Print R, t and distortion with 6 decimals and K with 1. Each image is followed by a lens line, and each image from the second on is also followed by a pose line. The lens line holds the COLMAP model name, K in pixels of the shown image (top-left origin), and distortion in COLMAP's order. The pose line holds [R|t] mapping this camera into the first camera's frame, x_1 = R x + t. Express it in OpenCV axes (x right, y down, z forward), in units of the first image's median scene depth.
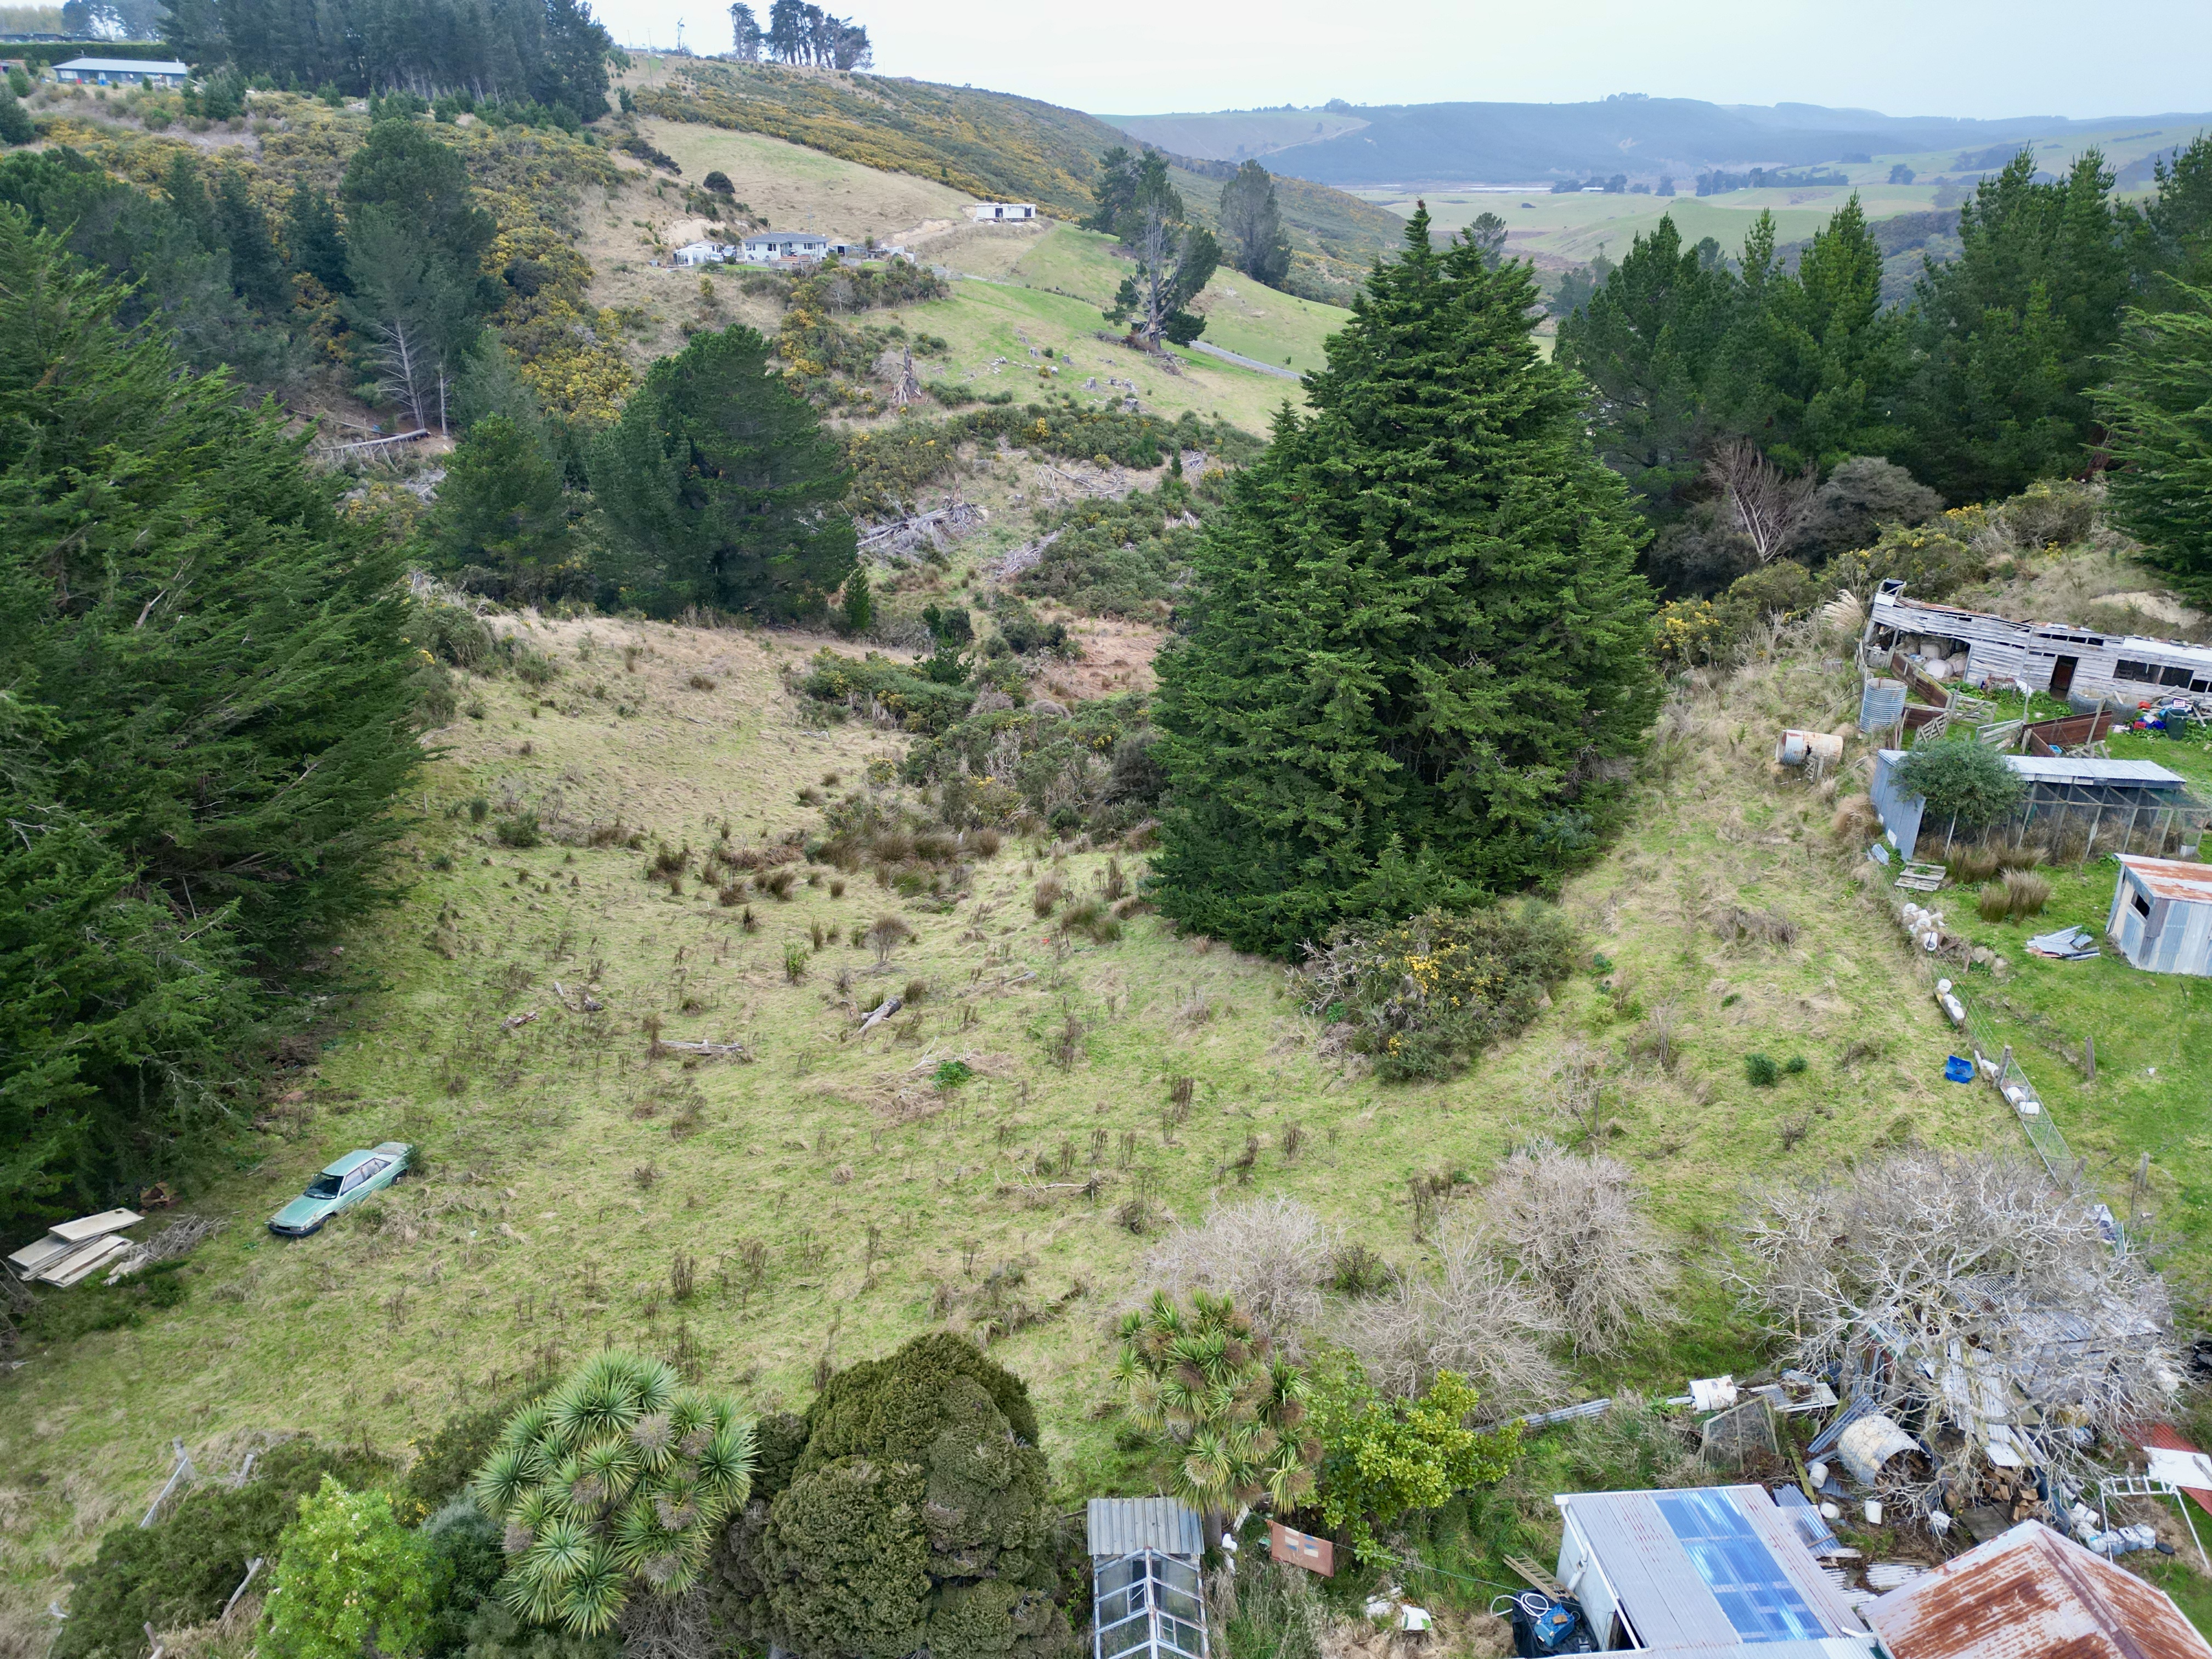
lens RADIAL K [[1531.8, 0, 1111.2], [0, 1531.8, 828.1], [0, 0, 1]] dist [0.071746, -0.054285]
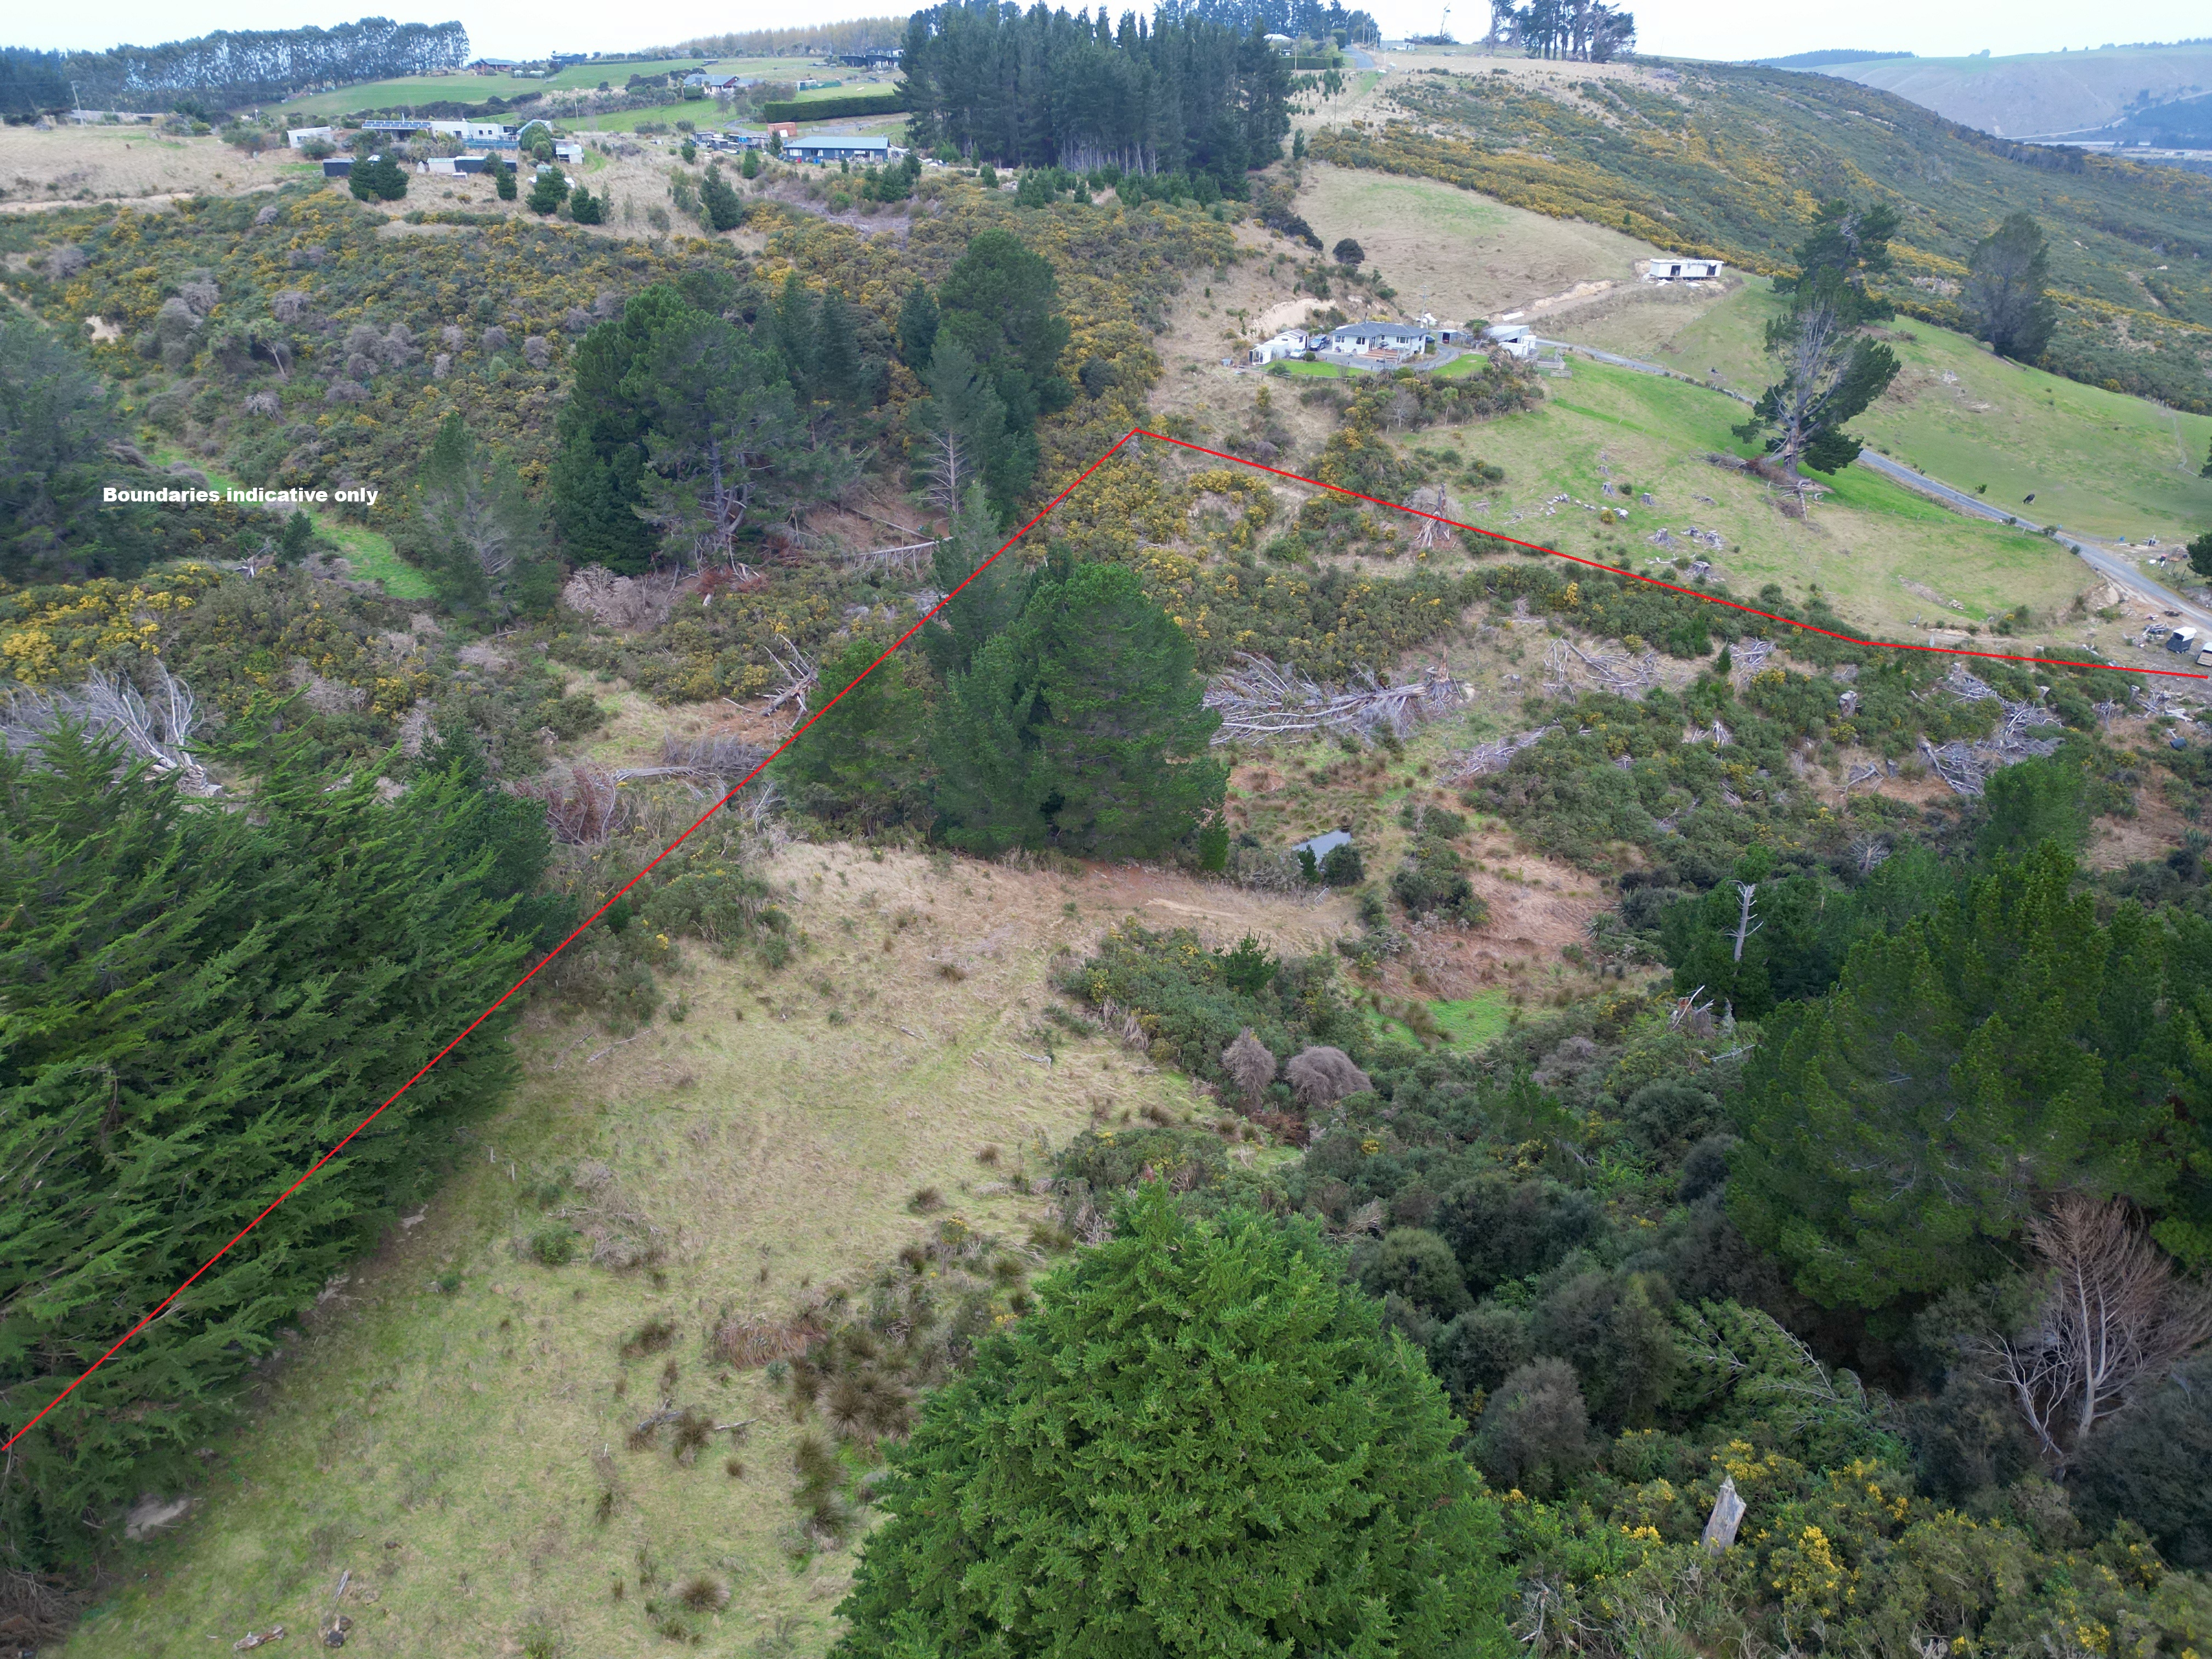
lens RADIAL K [[1531.8, 0, 1097.7], [0, 1531.8, 844.0], [0, 0, 1]] dist [0.071746, -0.054285]
pose [[0.892324, 0.202256, -0.403546, 0.095526], [-0.186393, 0.979320, 0.078679, -0.134961], [0.411114, 0.005011, 0.911570, 0.080457]]
